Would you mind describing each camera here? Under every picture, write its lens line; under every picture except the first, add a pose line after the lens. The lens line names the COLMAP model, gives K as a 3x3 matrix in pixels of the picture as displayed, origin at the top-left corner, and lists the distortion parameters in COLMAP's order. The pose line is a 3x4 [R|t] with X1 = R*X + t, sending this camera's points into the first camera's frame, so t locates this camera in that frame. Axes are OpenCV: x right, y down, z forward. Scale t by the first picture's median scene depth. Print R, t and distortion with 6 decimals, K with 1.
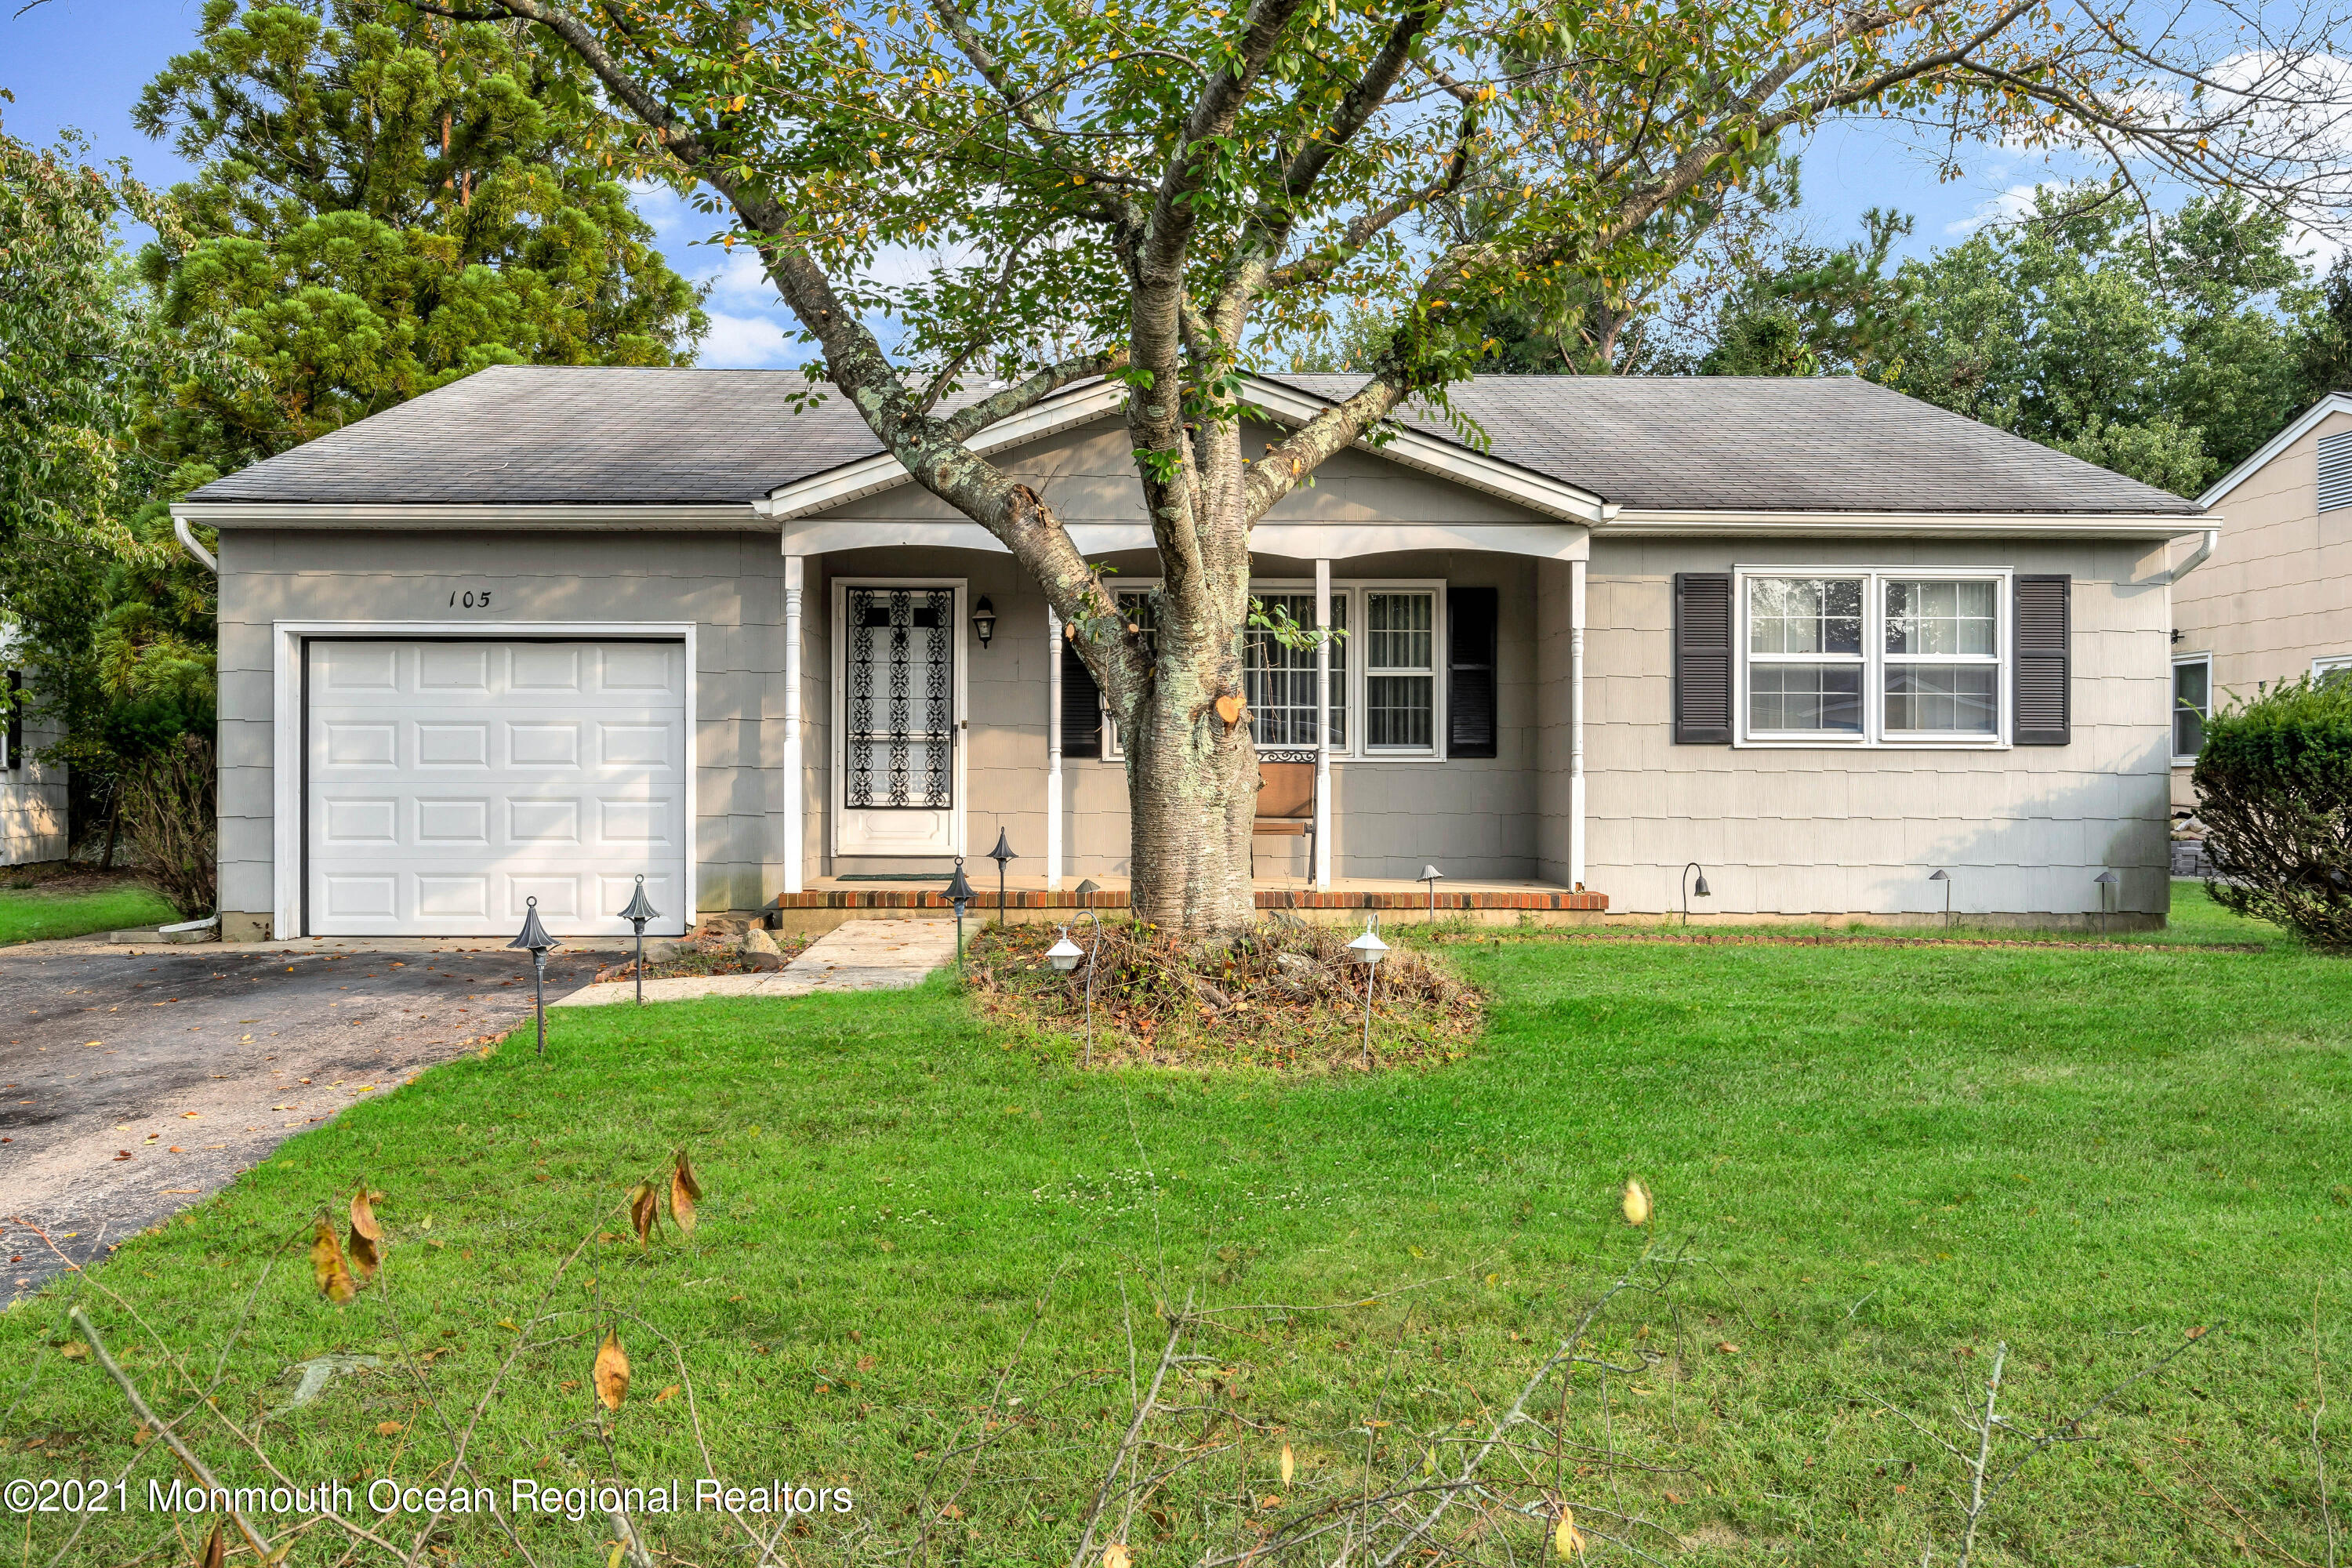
lens RADIAL K [[2082.7, 0, 1175.3], [0, 2082.7, 789.7], [0, 0, 1]] dist [-0.010225, 0.016415]
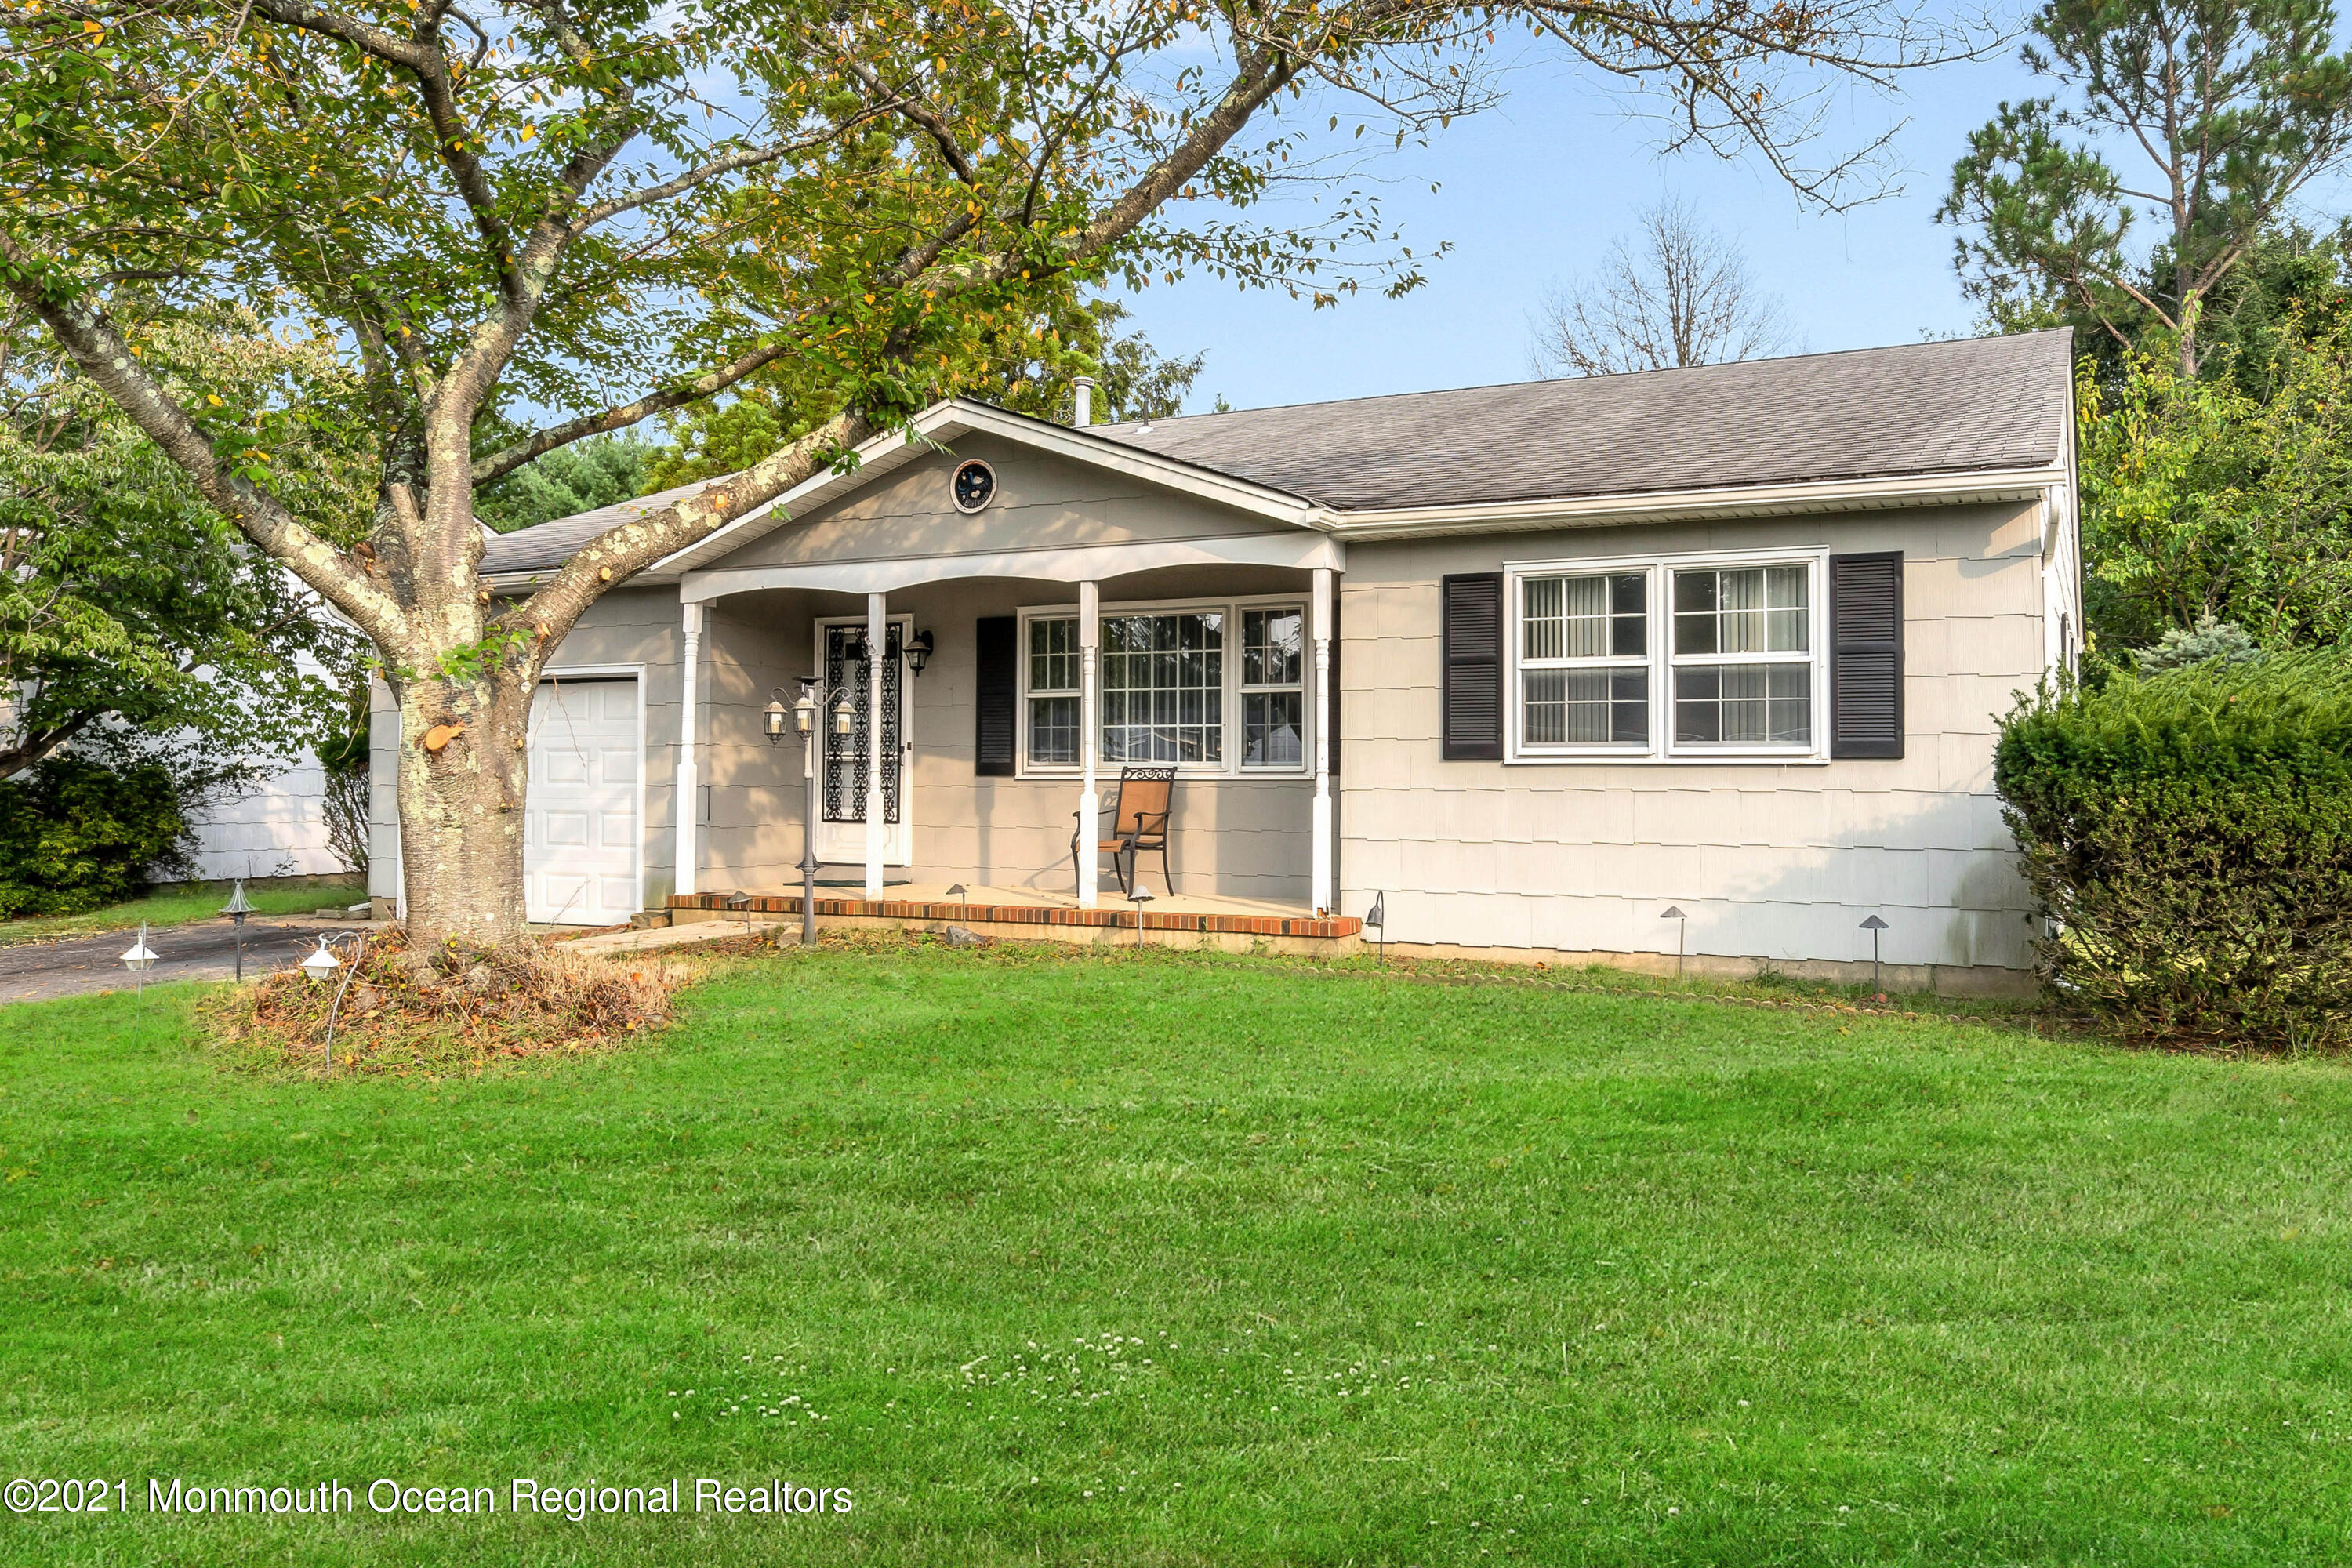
lens RADIAL K [[1866.0, 0, 1158.2], [0, 1866.0, 727.8], [0, 0, 1]] dist [0.002914, -0.001828]
pose [[0.875313, -0.015420, -0.483311, 0.529460], [-0.002255, 0.999350, -0.035967, -0.006265], [0.483552, 0.032572, 0.874709, 0.216572]]
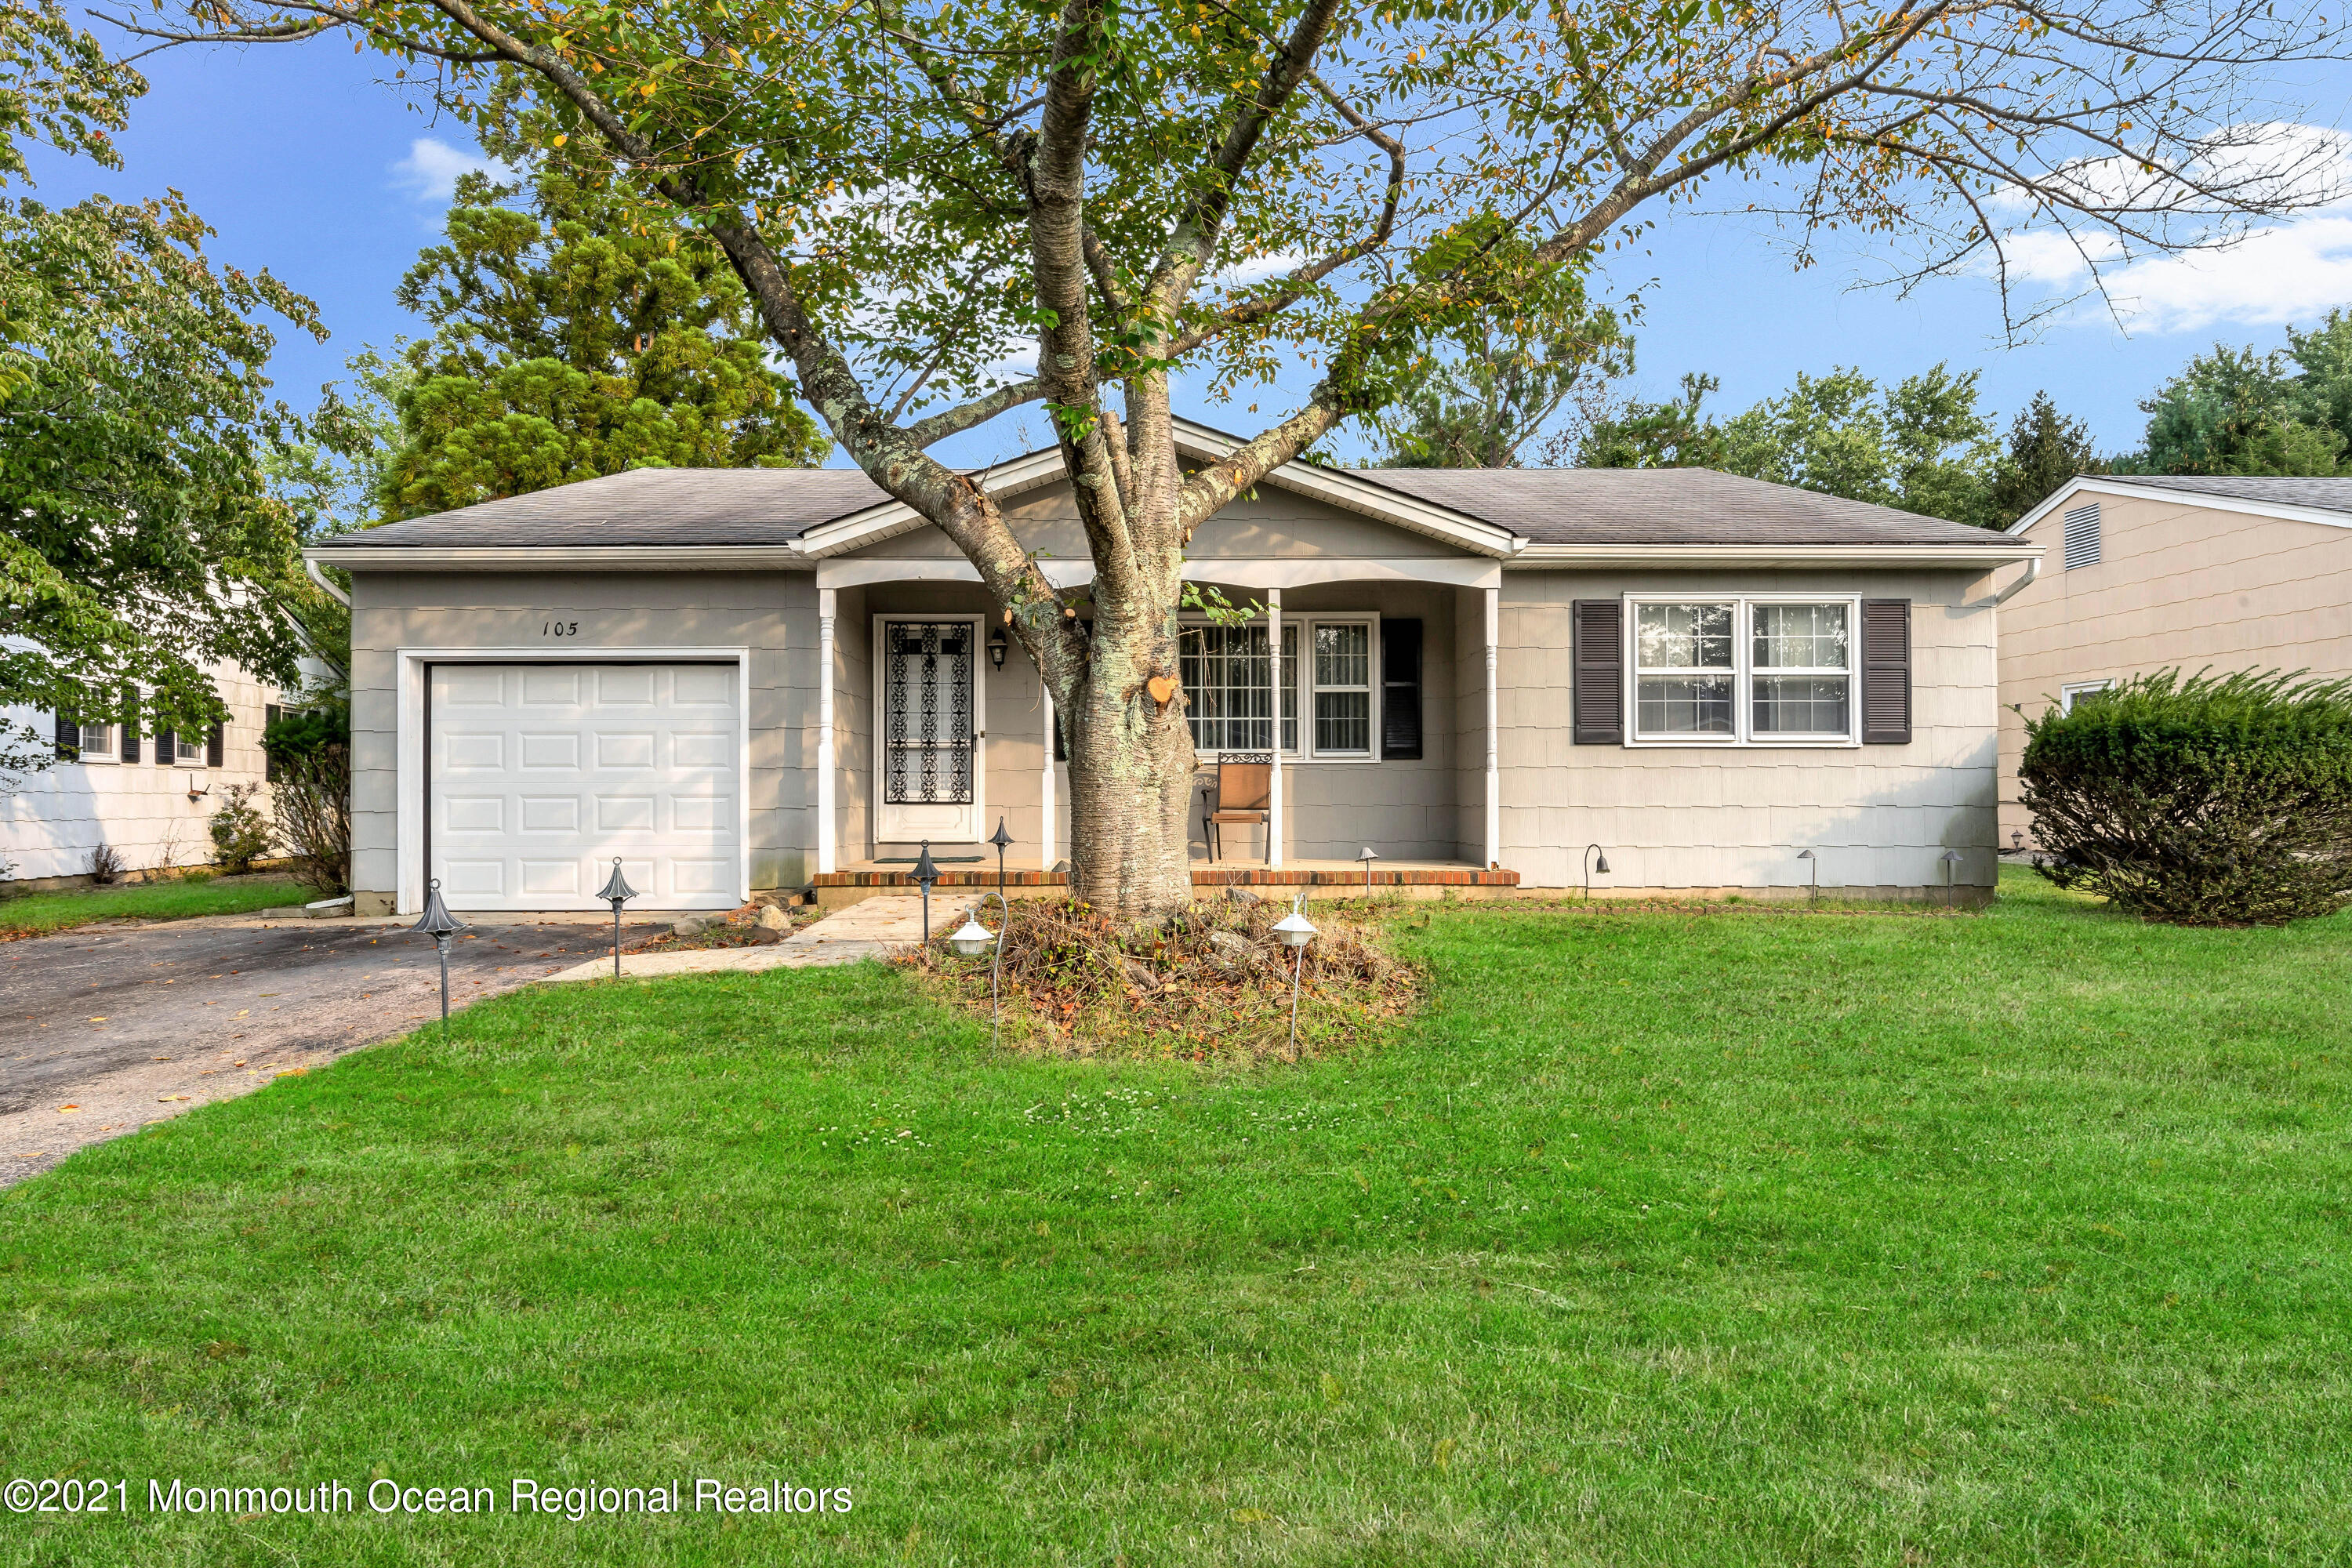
lens RADIAL K [[1371.5, 0, 1181.0], [0, 1371.5, 789.2], [0, 0, 1]] dist [-0.003230, 0.000413]
pose [[0.999846, -0.005064, -0.016827, 0.029923], [0.004879, 0.999927, -0.011061, 0.010939], [0.016881, 0.010977, 0.999797, 0.218663]]
